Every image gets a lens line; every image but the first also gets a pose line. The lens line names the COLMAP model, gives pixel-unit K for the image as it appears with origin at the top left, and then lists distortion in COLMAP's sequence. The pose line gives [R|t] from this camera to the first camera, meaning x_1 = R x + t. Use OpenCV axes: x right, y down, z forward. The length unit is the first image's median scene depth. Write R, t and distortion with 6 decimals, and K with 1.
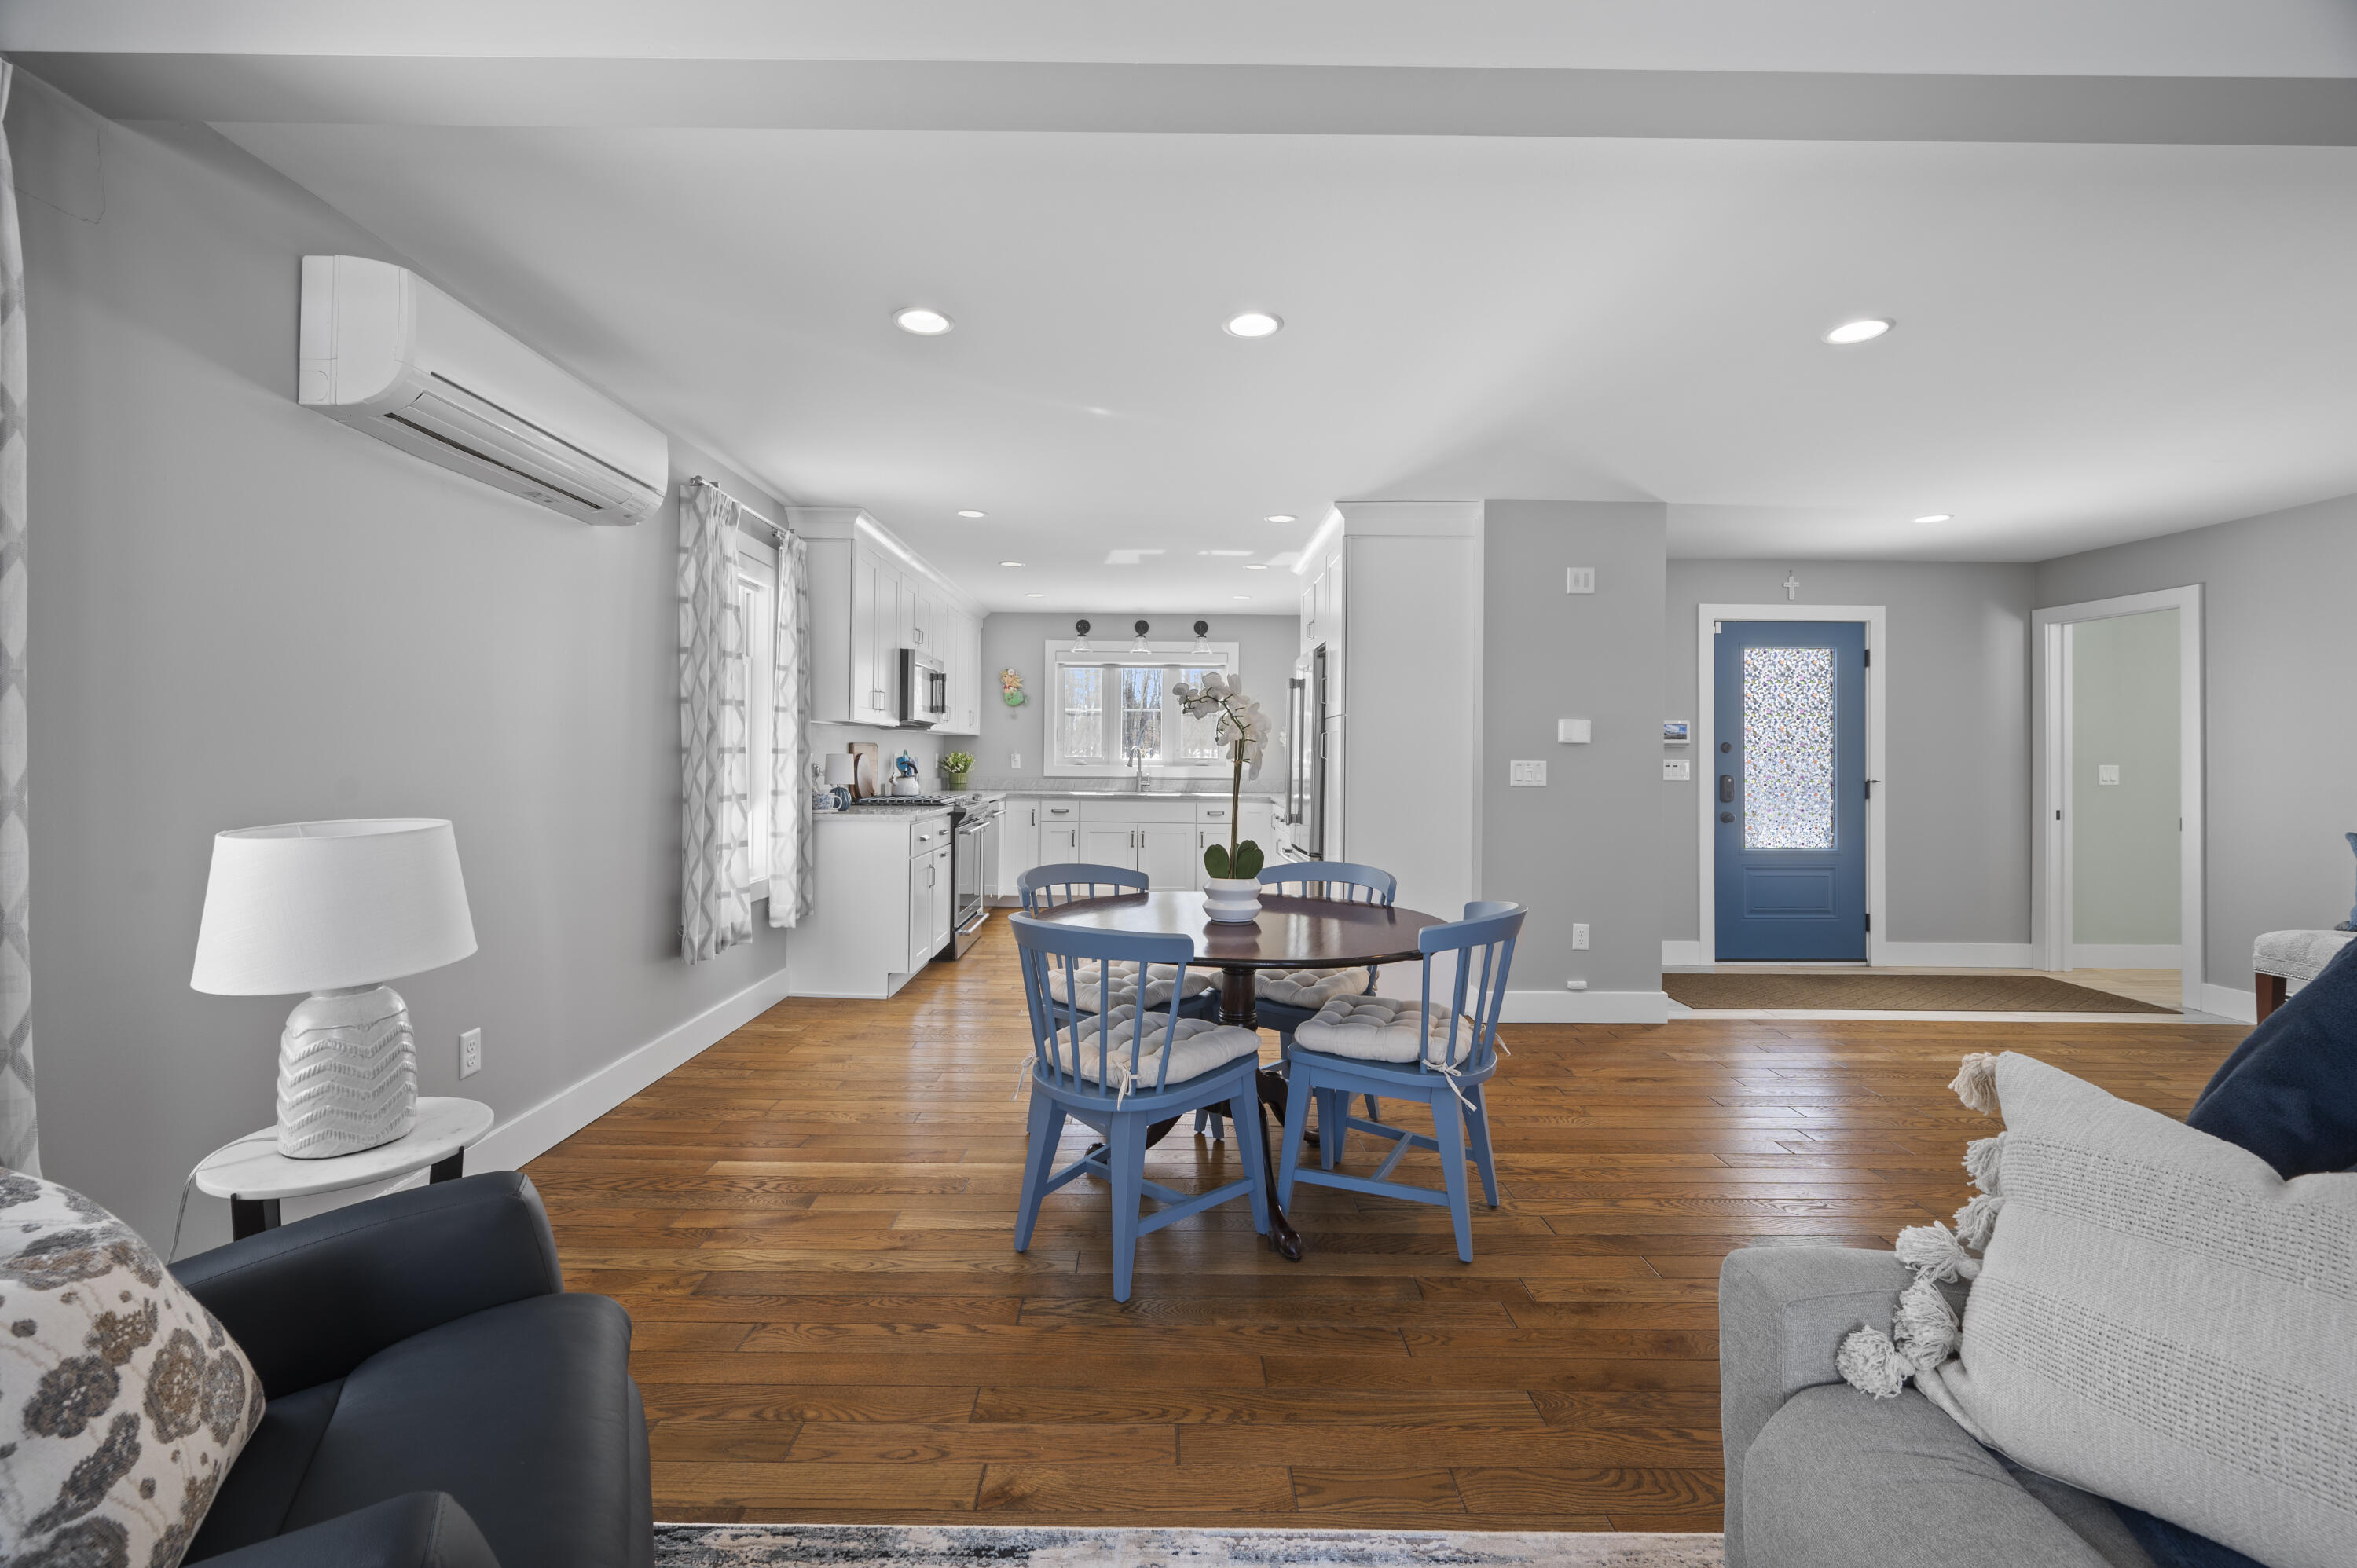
lens RADIAL K [[952.1, 0, 1159.0], [0, 952.1, 748.6], [0, 0, 1]] dist [0.000261, 0.000135]
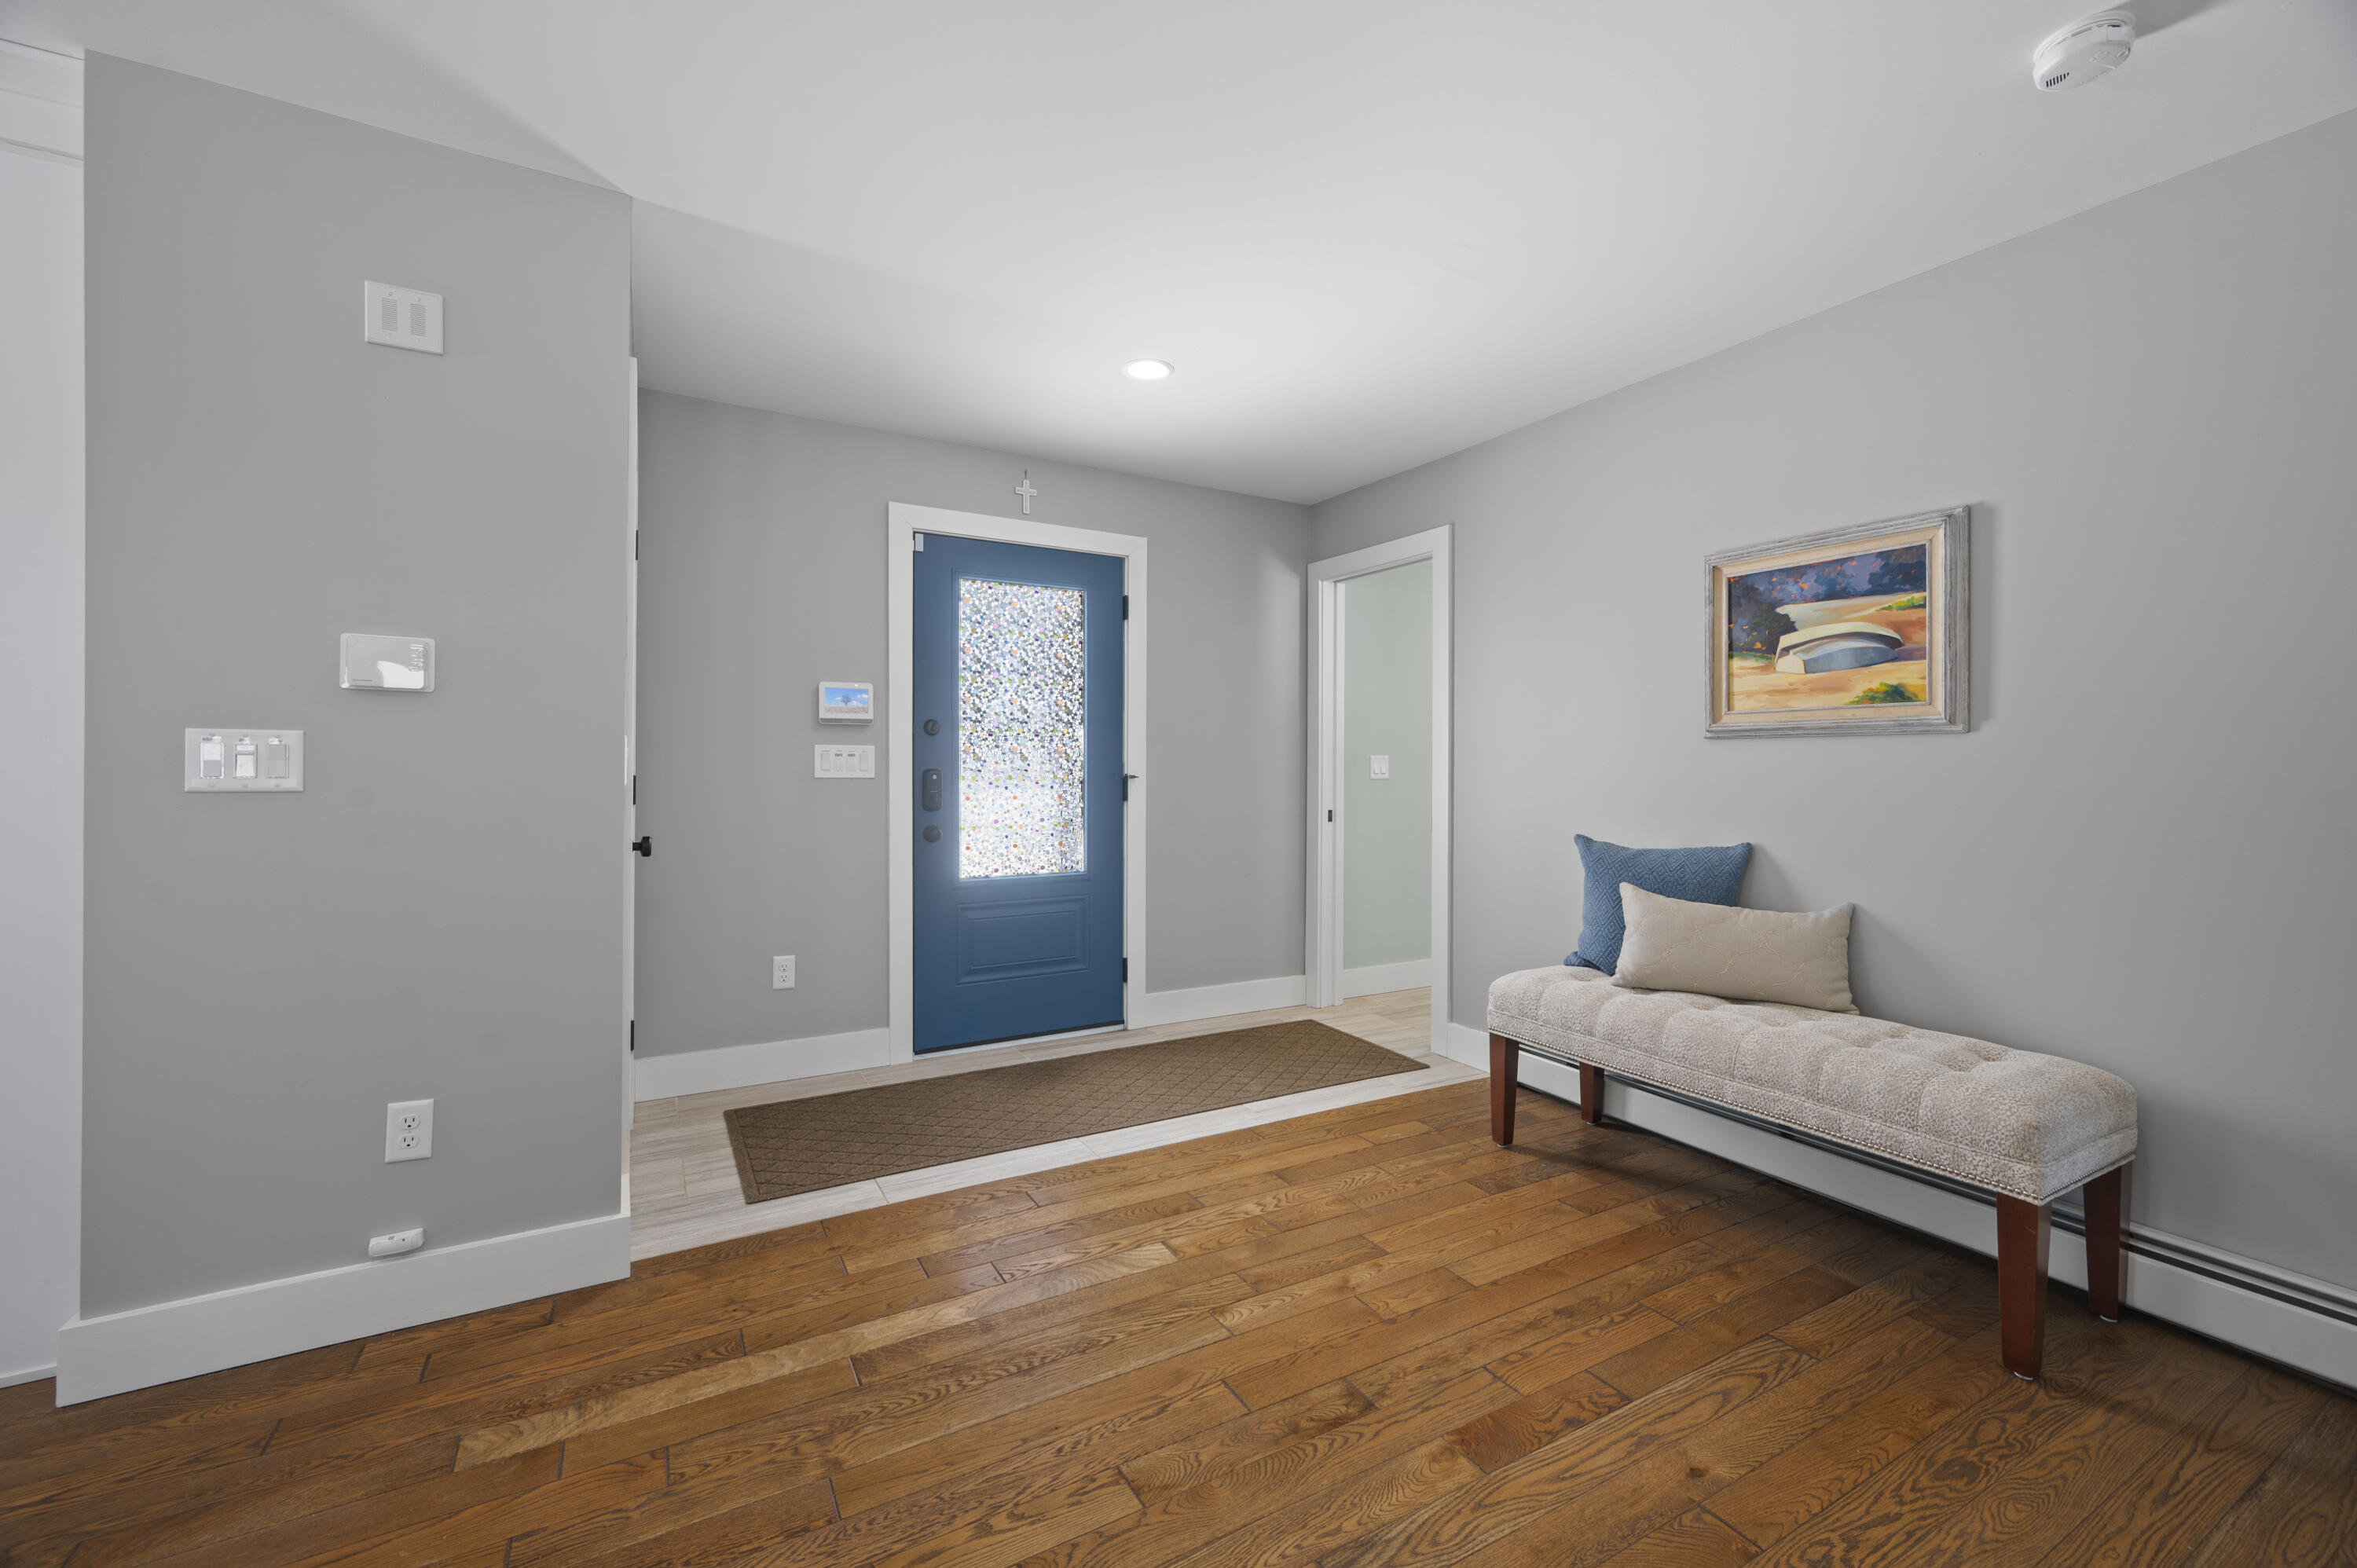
lens RADIAL K [[952.1, 0, 1162.1], [0, 952.1, 767.7], [0, 0, 1]] dist [0.000261, 0.000135]
pose [[0.876225, -0.004404, 0.481882, 0.419739], [-0.001855, 0.999920, 0.012511, 0.018378], [-0.481898, -0.011856, 0.876147, 0.350267]]
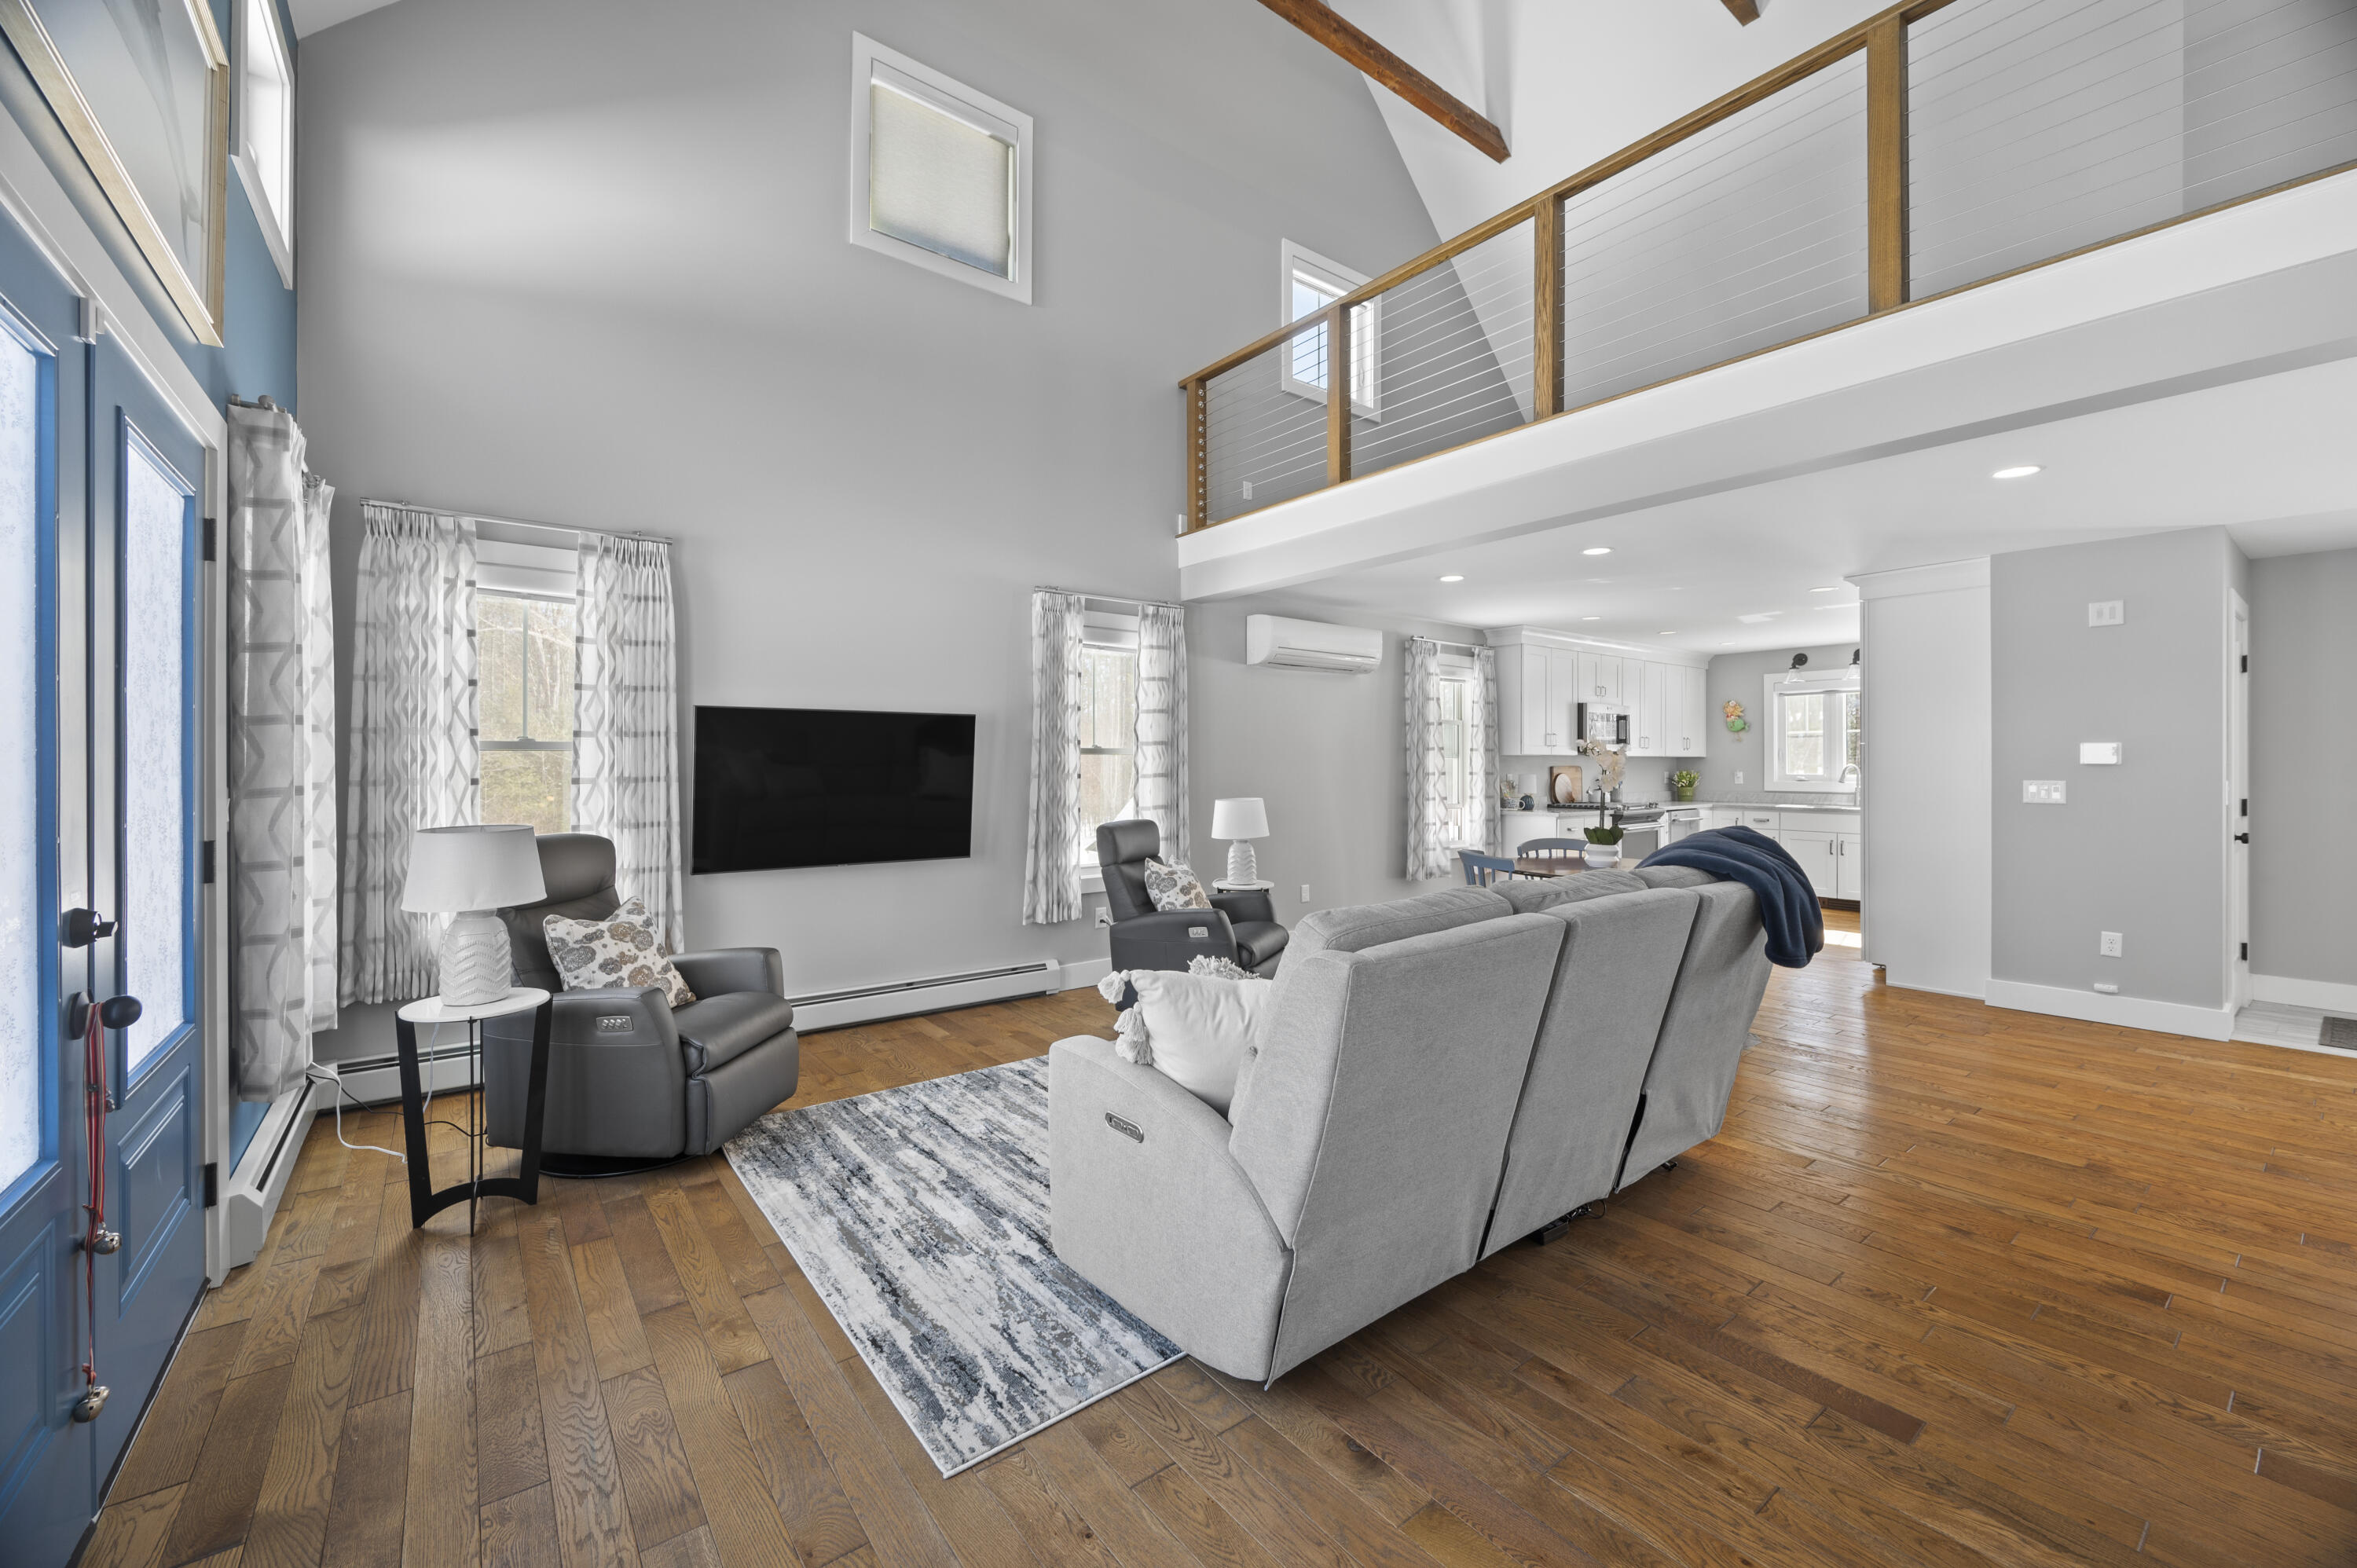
lens RADIAL K [[952.1, 0, 1198.4], [0, 952.1, 761.6], [0, 0, 1]] dist [0.000261, 0.000135]
pose [[0.622349, -0.011530, -0.782655, 0.505349], [0.011855, 0.999916, -0.005305, -0.012410], [0.782650, -0.005977, 0.622433, -0.373873]]
